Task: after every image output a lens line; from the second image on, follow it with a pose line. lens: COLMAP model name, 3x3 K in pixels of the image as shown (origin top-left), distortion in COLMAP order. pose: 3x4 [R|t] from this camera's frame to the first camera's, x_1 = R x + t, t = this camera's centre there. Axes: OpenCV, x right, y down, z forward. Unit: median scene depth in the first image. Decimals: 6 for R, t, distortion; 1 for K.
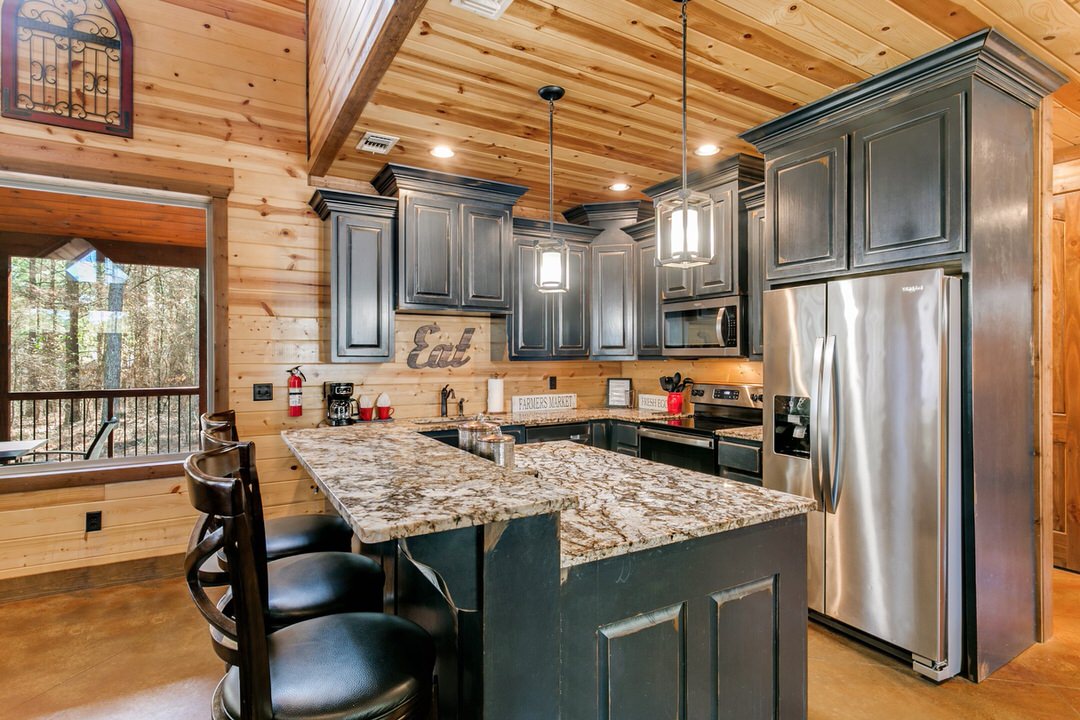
lens RADIAL K [[535.8, 0, 541.7], [0, 535.8, 359.4], [0, 0, 1]] dist [0.006144, 0.001490]
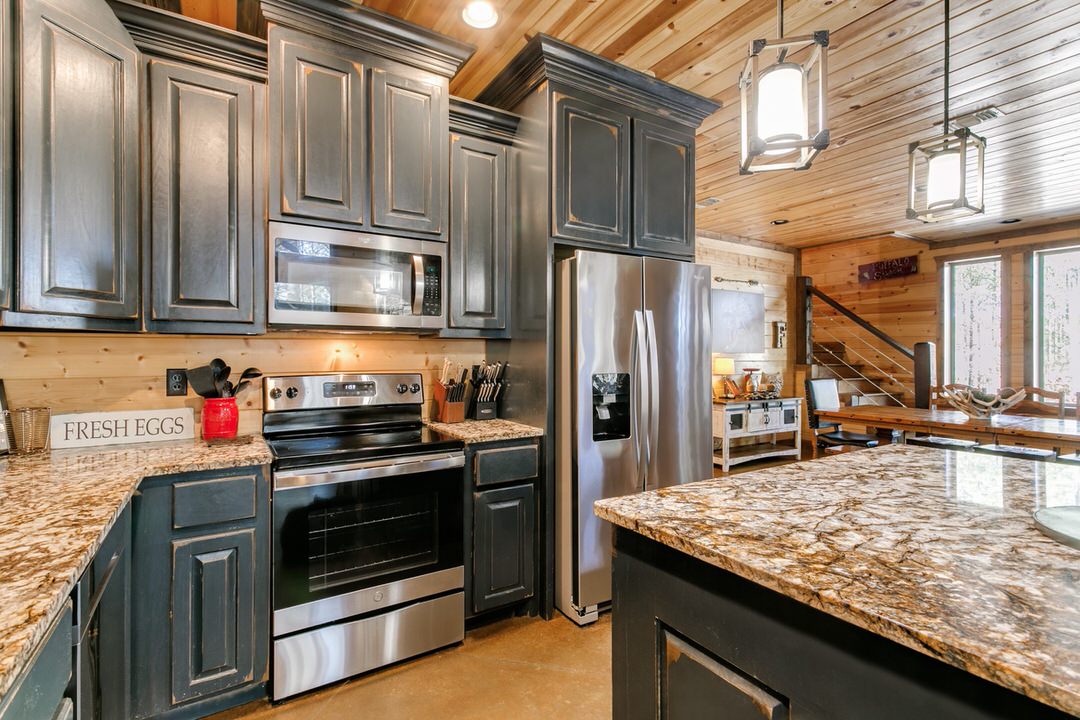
lens RADIAL K [[507.8, 0, 540.5], [0, 507.8, 356.9], [0, 0, 1]] dist [0.002975, 0.000365]
pose [[-0.025372, -0.002347, 0.999675, -0.366431], [0.007556, 0.999968, 0.002539, 0.035814], [-0.999650, 0.007618, -0.025354, 1.077375]]
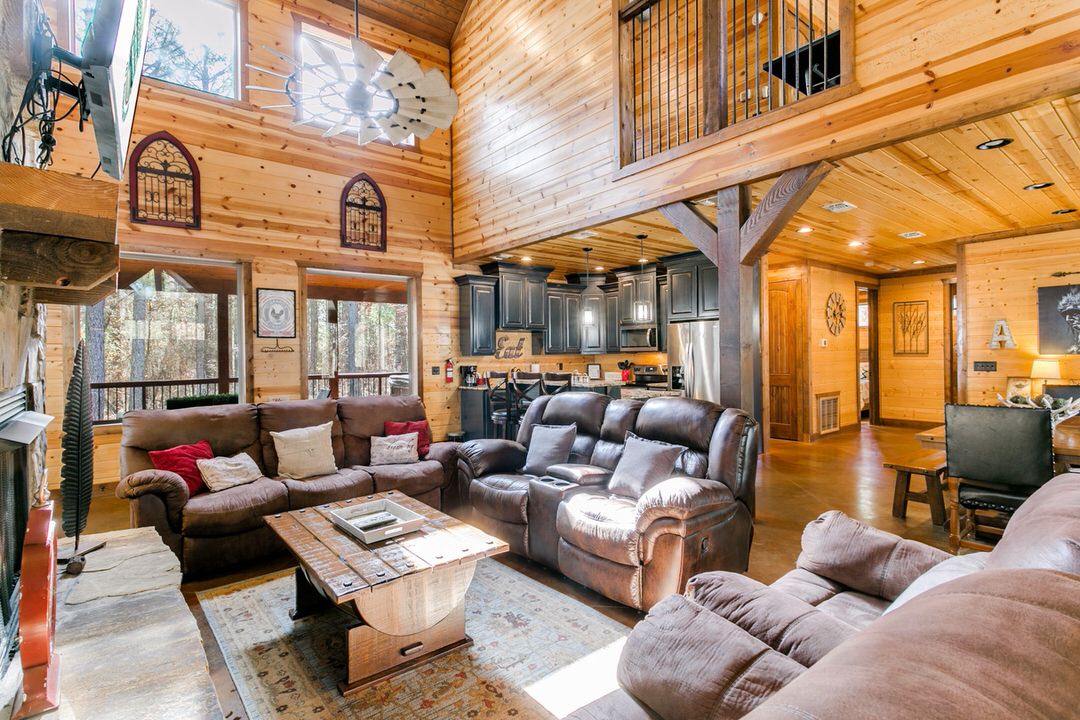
lens RADIAL K [[535.8, 0, 533.1], [0, 535.8, 357.6], [0, 0, 1]] dist [0.006144, 0.001490]
pose [[0.990149, -0.009948, 0.139666, -0.418733], [0.010122, 0.999949, -0.000537, 0.015883], [-0.139653, 0.001945, 0.990199, -1.046929]]
